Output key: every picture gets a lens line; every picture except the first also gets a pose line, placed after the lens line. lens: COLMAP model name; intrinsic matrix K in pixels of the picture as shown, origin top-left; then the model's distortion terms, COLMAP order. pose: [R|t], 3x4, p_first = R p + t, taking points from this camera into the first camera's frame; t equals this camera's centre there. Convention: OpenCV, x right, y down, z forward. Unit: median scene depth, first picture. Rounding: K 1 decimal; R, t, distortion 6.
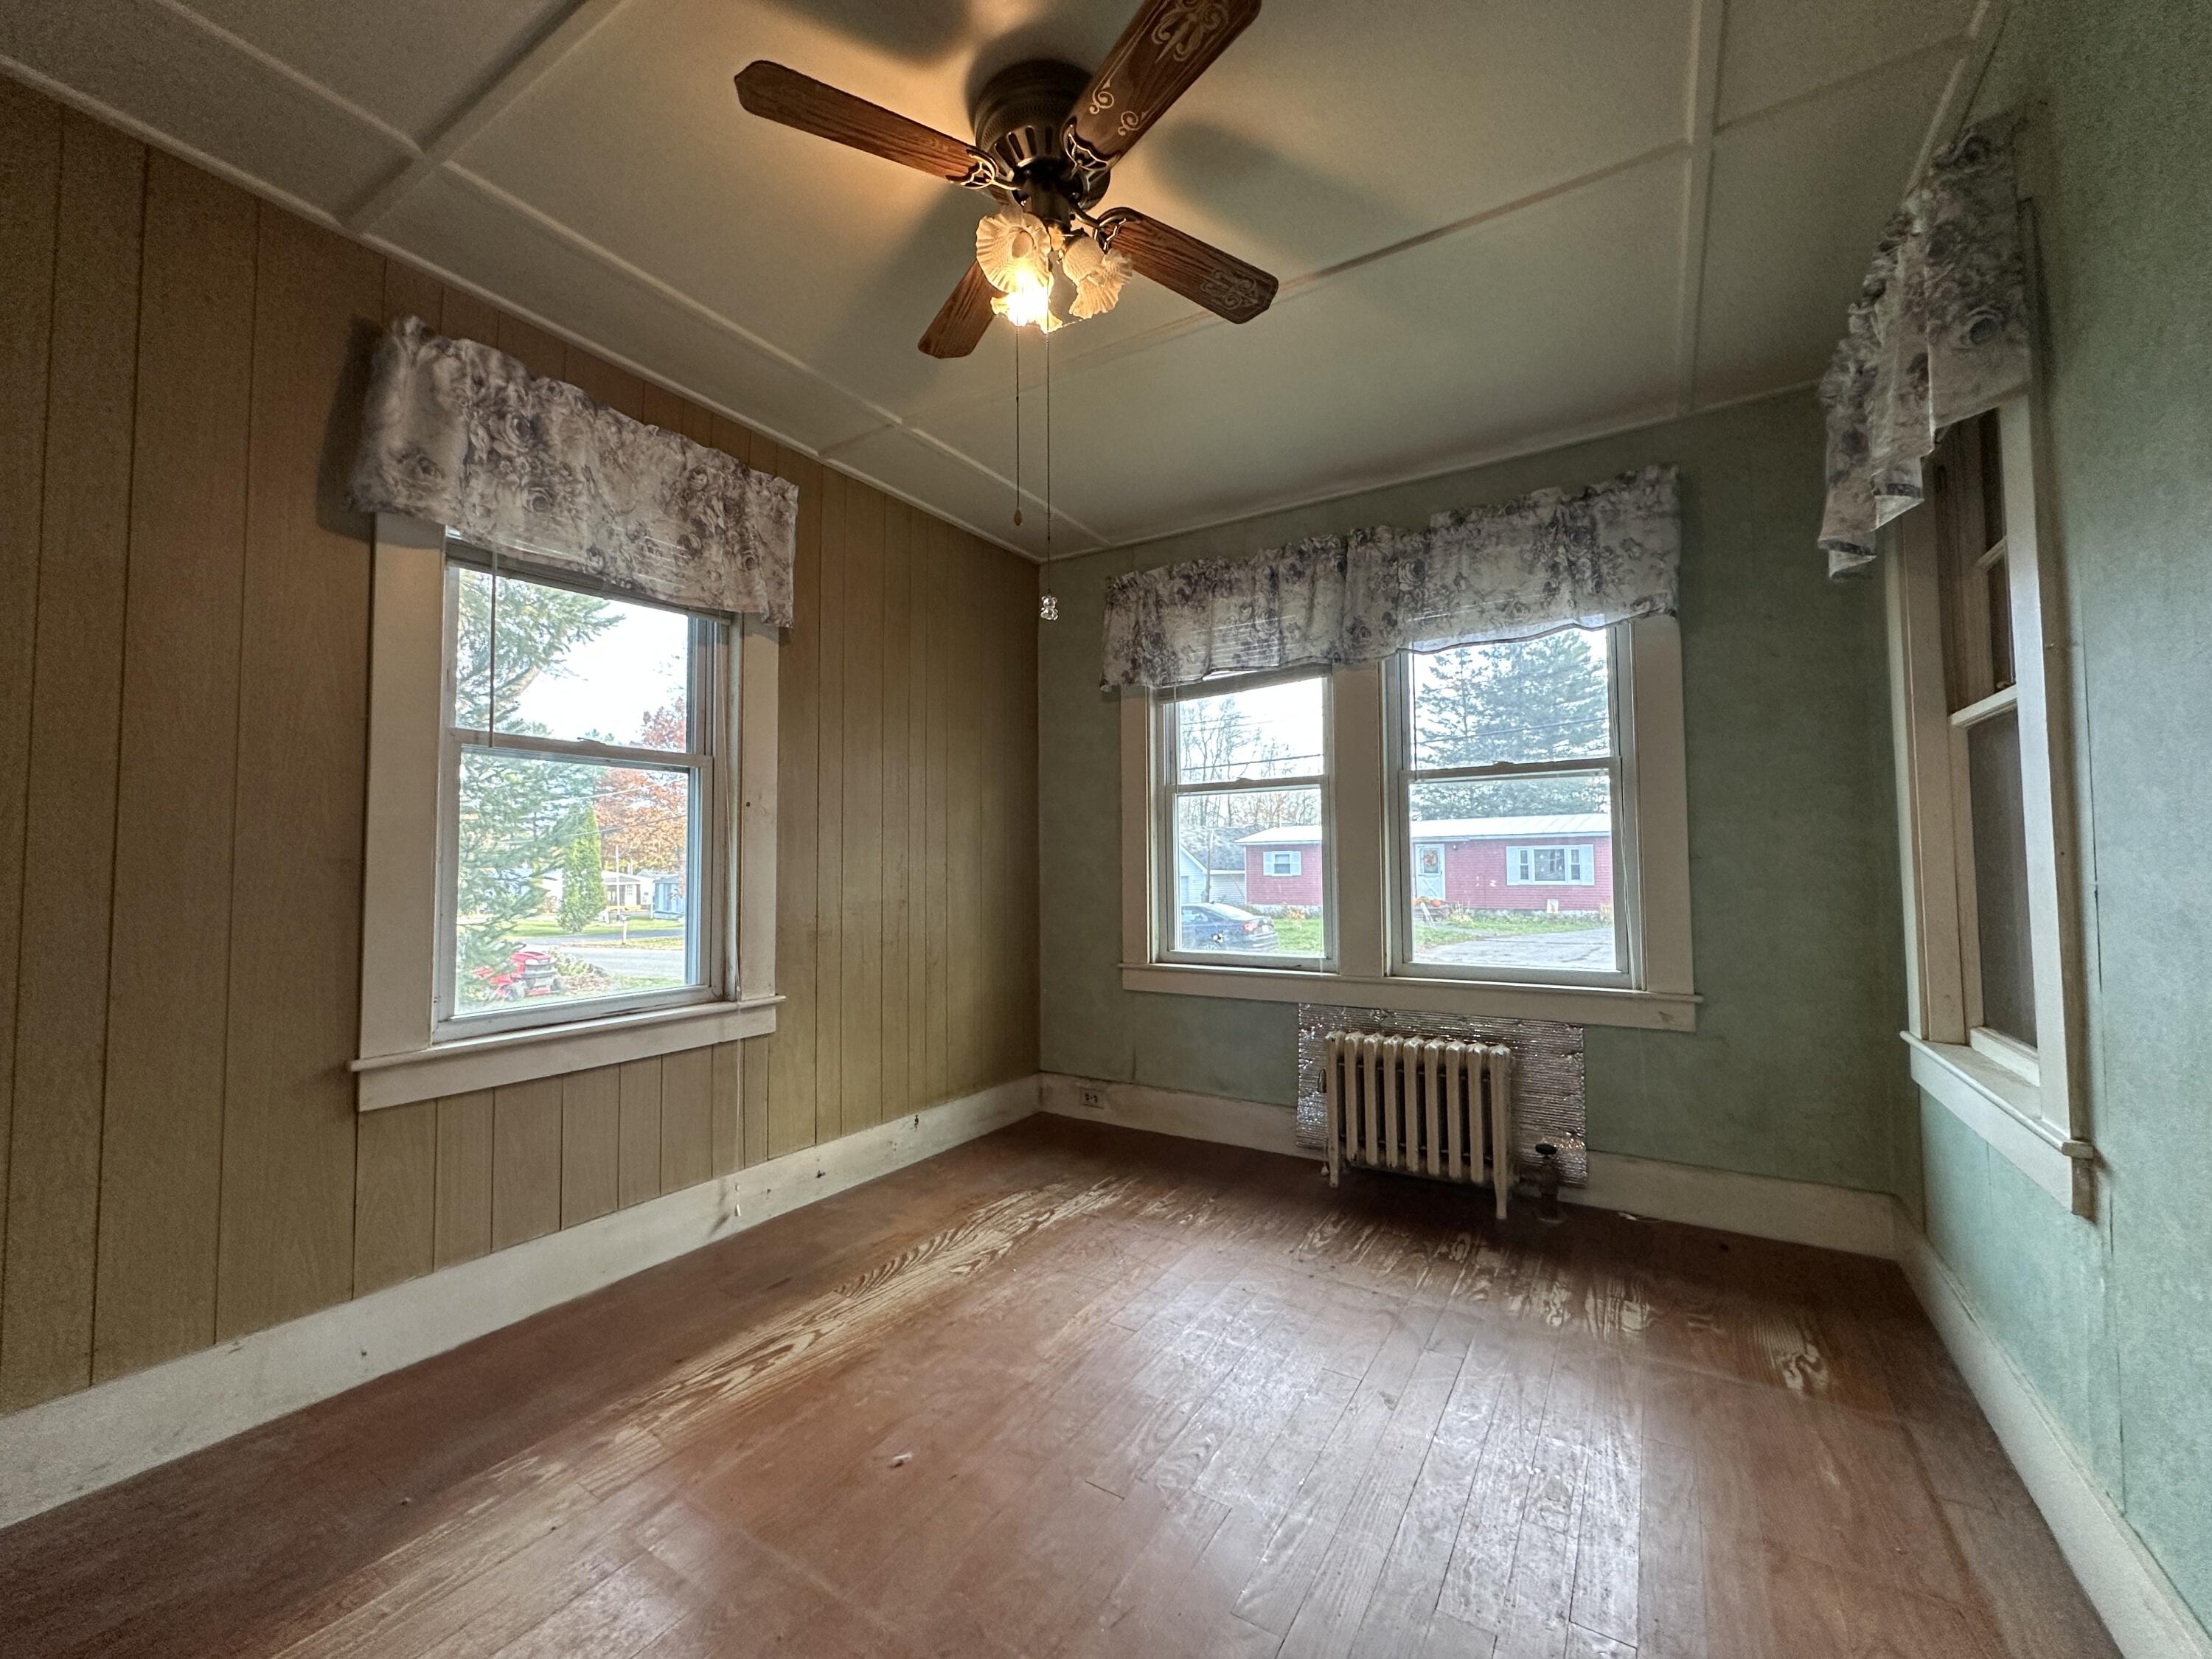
lens RADIAL K [[880.3, 0, 1104.0], [0, 880.3, 829.6], [0, 0, 1]] dist [-0.002185, 0.001026]
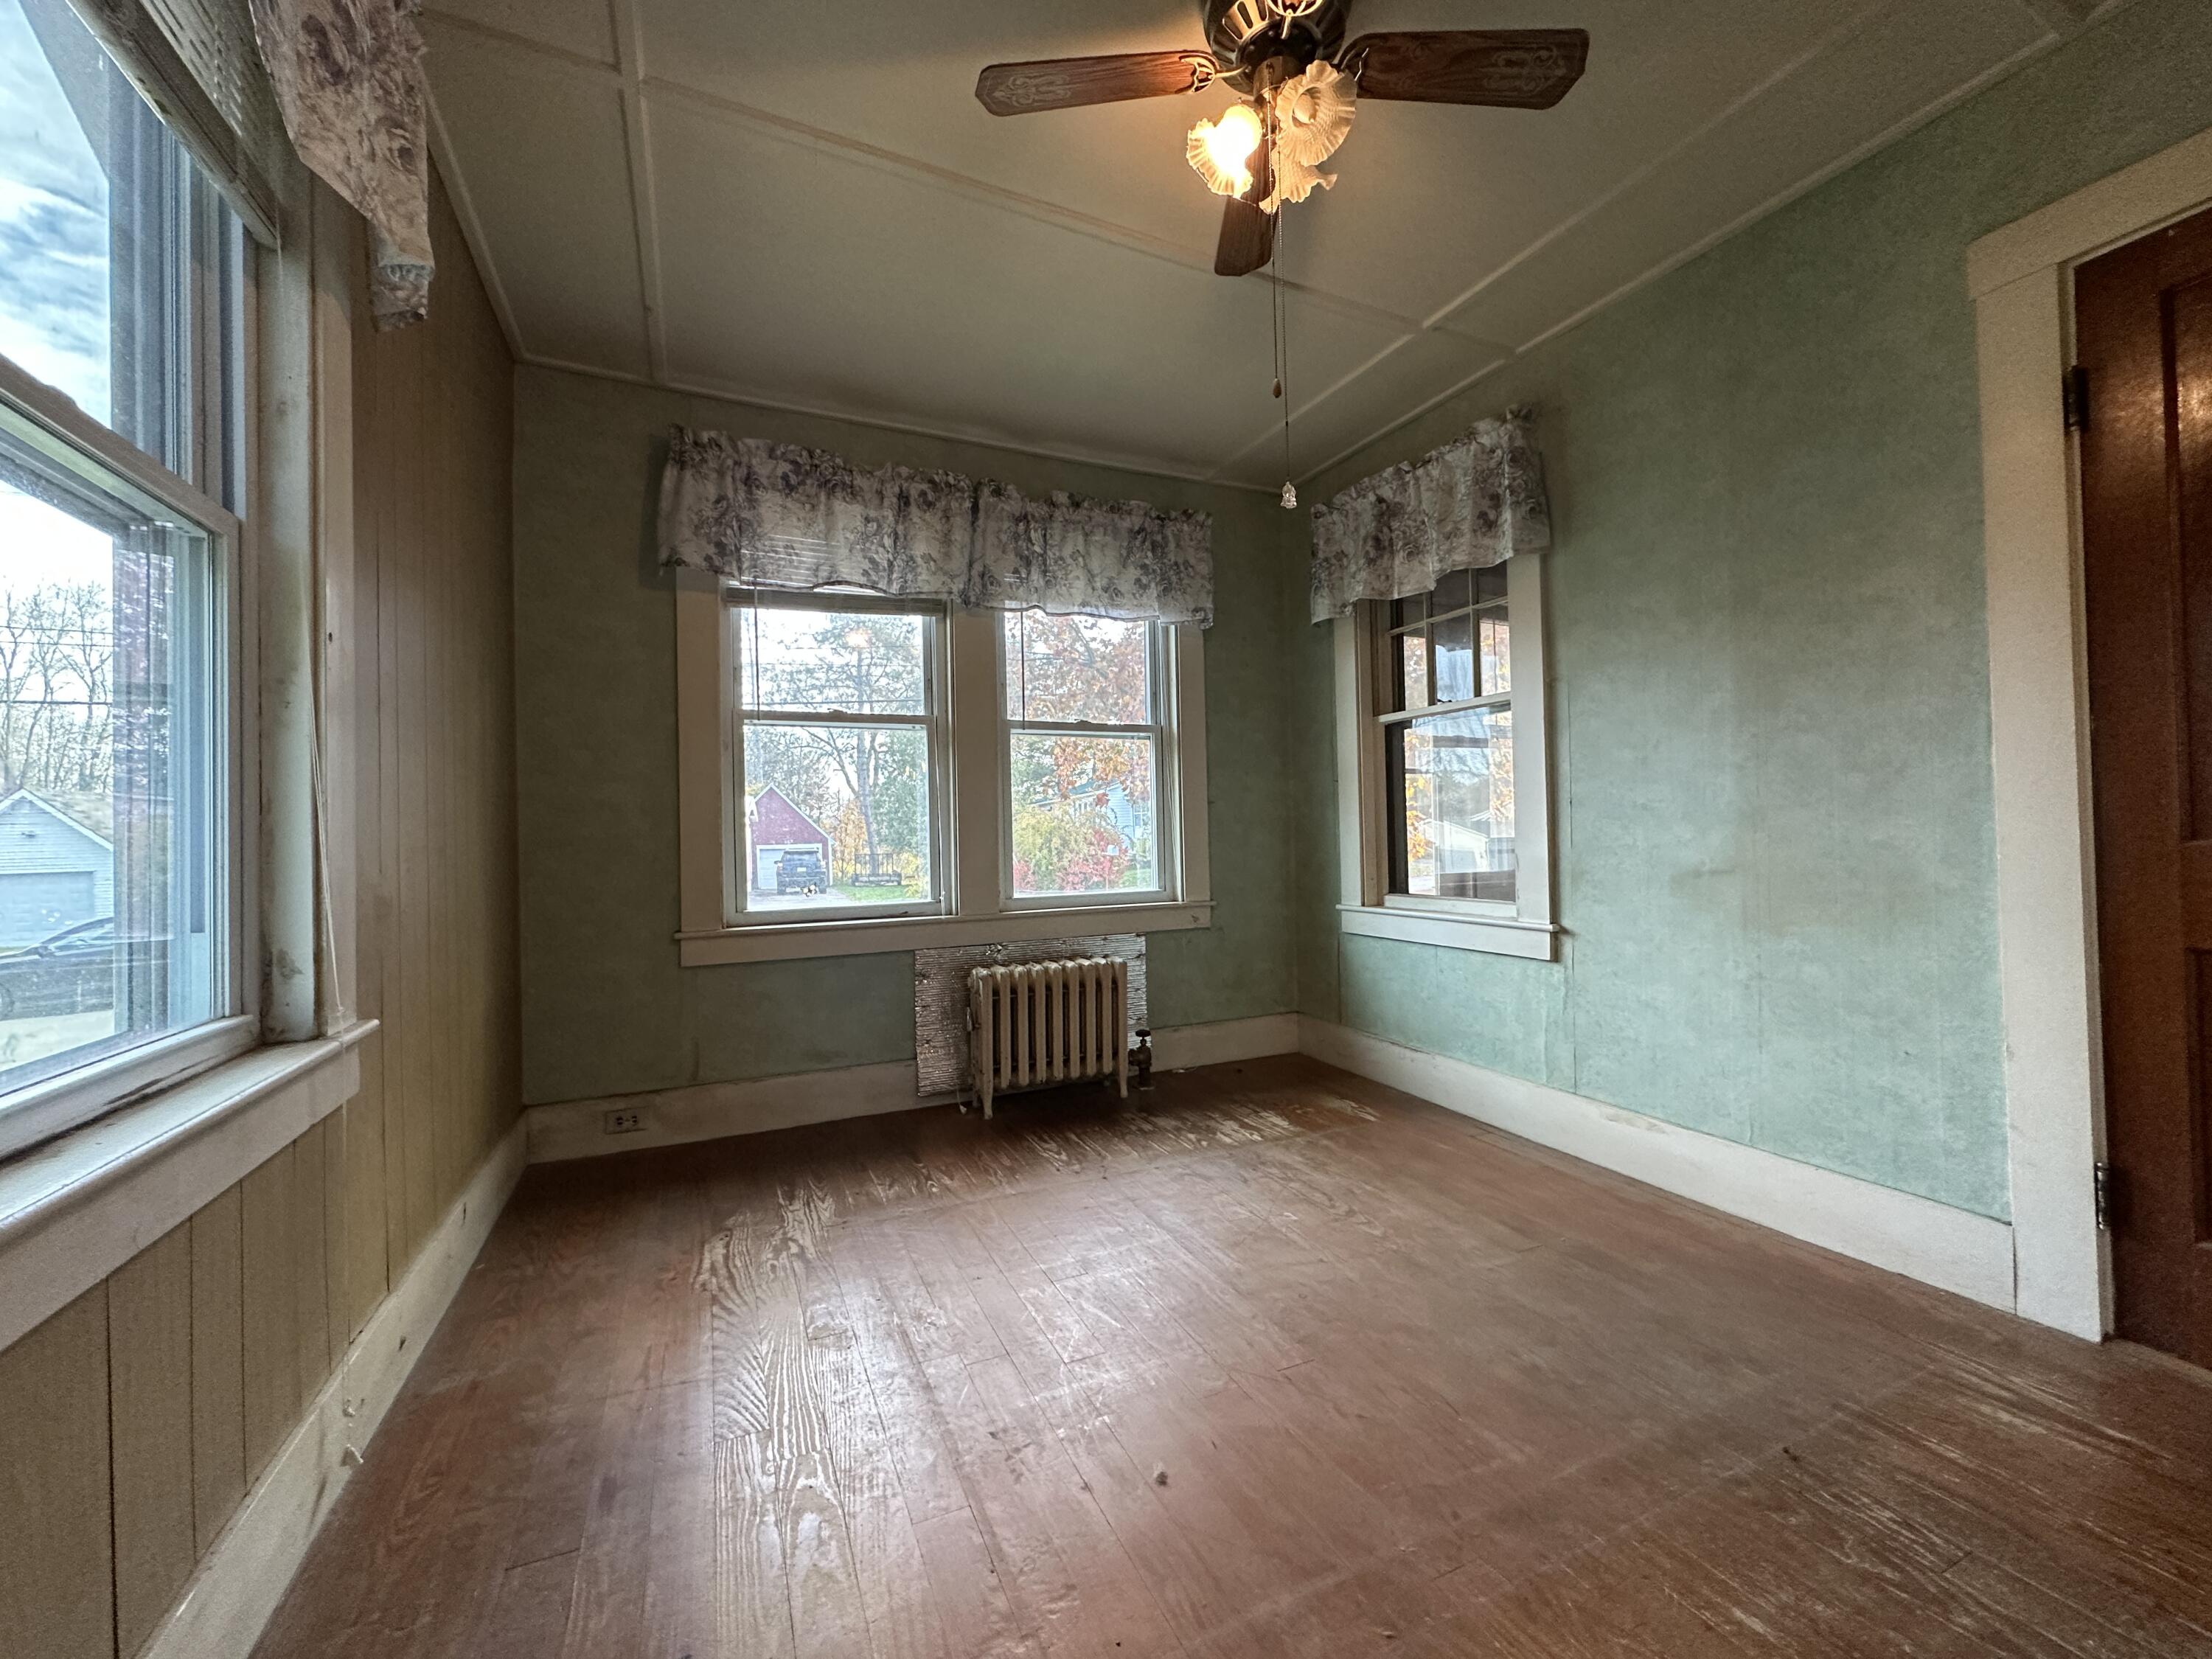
lens RADIAL K [[880.3, 0, 1107.8], [0, 880.3, 831.9], [0, 0, 1]] dist [-0.002185, 0.001026]
pose [[0.546922, 0.000224, 0.837183, -0.541084], [-0.018802, 0.999751, 0.012015, 0.059840], [-0.836972, -0.022312, 0.546791, 0.343965]]
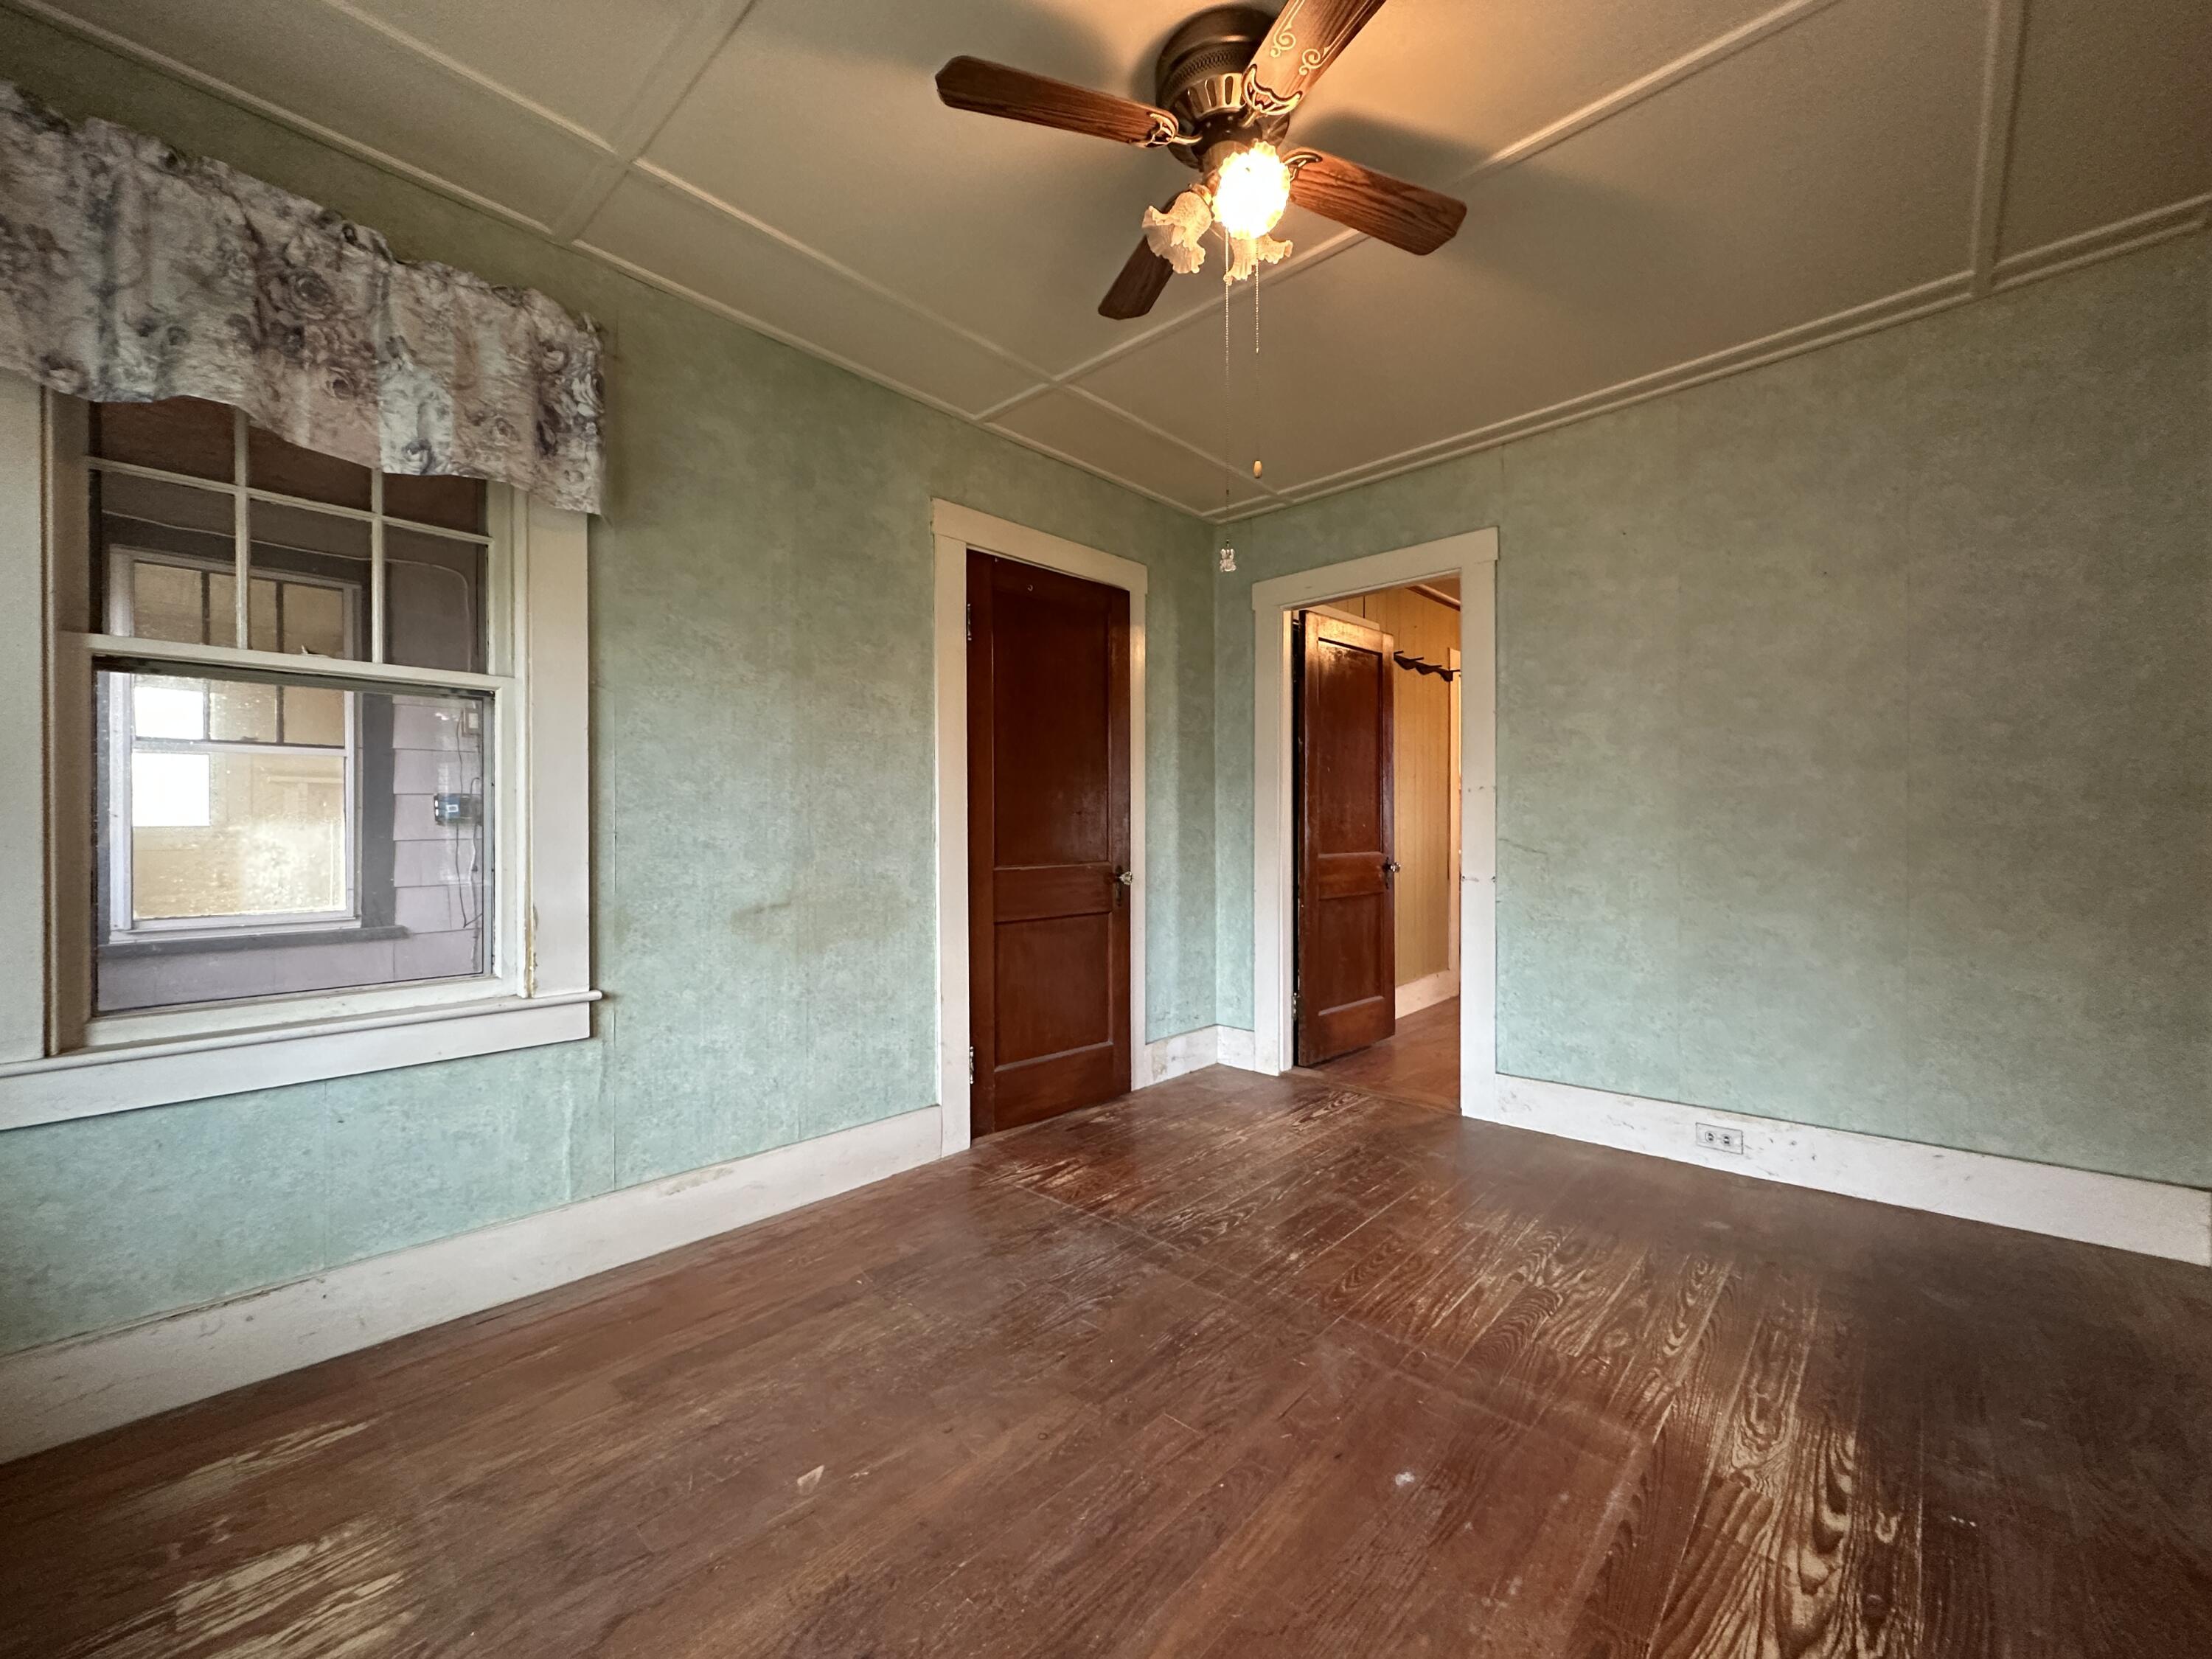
lens RADIAL K [[880.3, 0, 1103.8], [0, 880.3, 829.1], [0, 0, 1]] dist [-0.002185, 0.001026]
pose [[-0.981331, 0.011169, 0.192000, -0.062499], [0.003532, 0.999191, -0.040071, 0.055897], [-0.192293, -0.038645, -0.980576, 1.109992]]
